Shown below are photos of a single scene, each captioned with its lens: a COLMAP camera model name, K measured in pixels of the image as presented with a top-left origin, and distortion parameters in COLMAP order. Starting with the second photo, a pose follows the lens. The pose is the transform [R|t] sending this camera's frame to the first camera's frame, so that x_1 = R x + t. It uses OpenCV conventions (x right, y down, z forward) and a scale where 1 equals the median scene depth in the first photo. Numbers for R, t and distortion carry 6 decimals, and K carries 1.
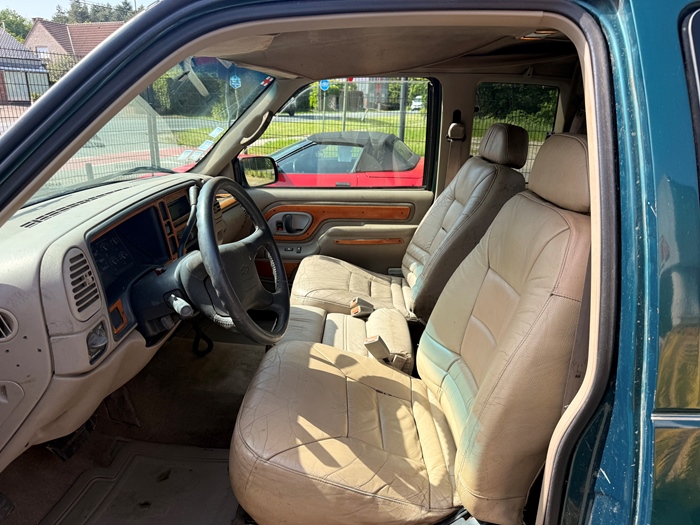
lens RADIAL K [[497.6, 0, 350.0], [0, 497.6, 262.5], [0, 0, 1]] dist [0.005284, -0.006814]
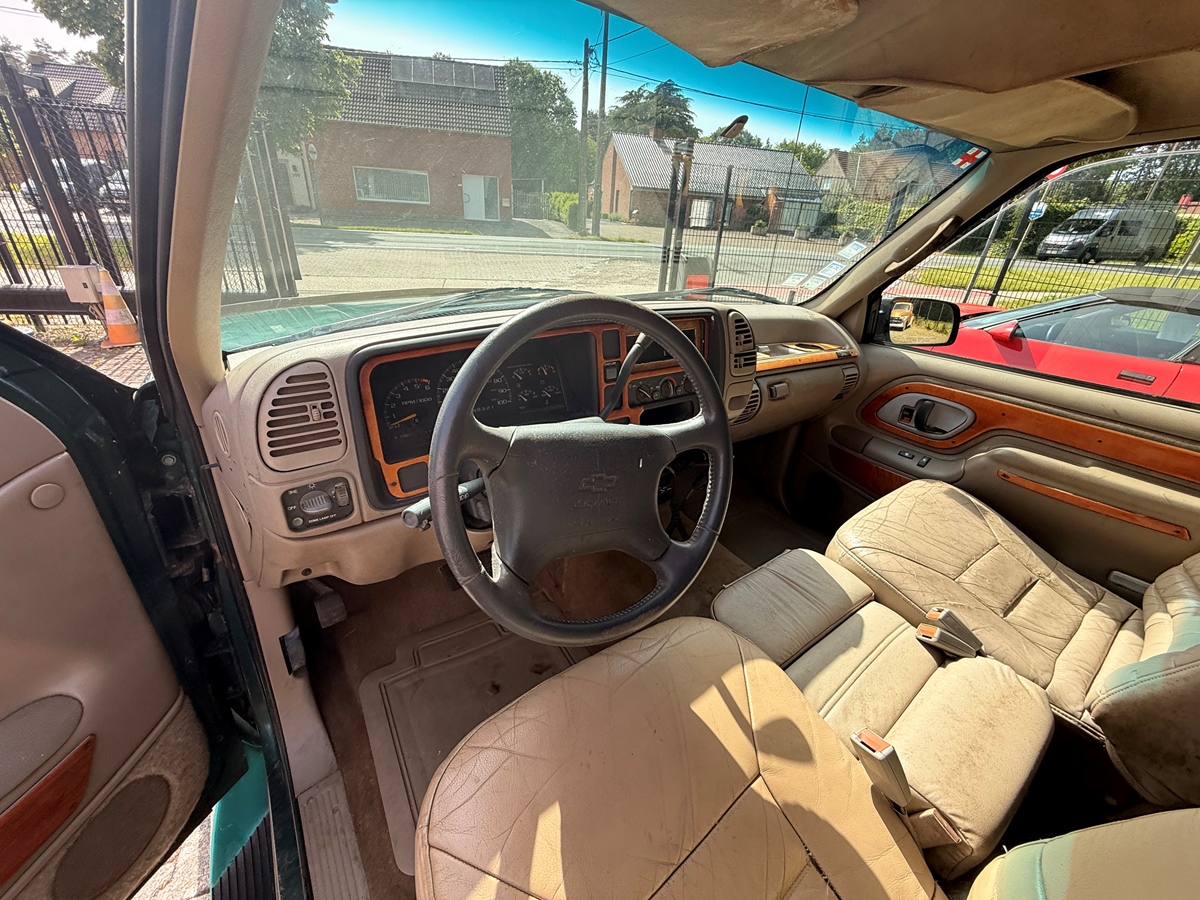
lens RADIAL K [[475.2, 0, 597.4], [0, 475.2, 440.8], [0, 0, 1]] dist [-0.000261, -0.000099]
pose [[0.604380, 0.352950, -0.714248, 0.065941], [-0.281267, 0.933312, 0.223200, -0.073024], [0.745395, 0.065997, 0.663348, 0.356054]]
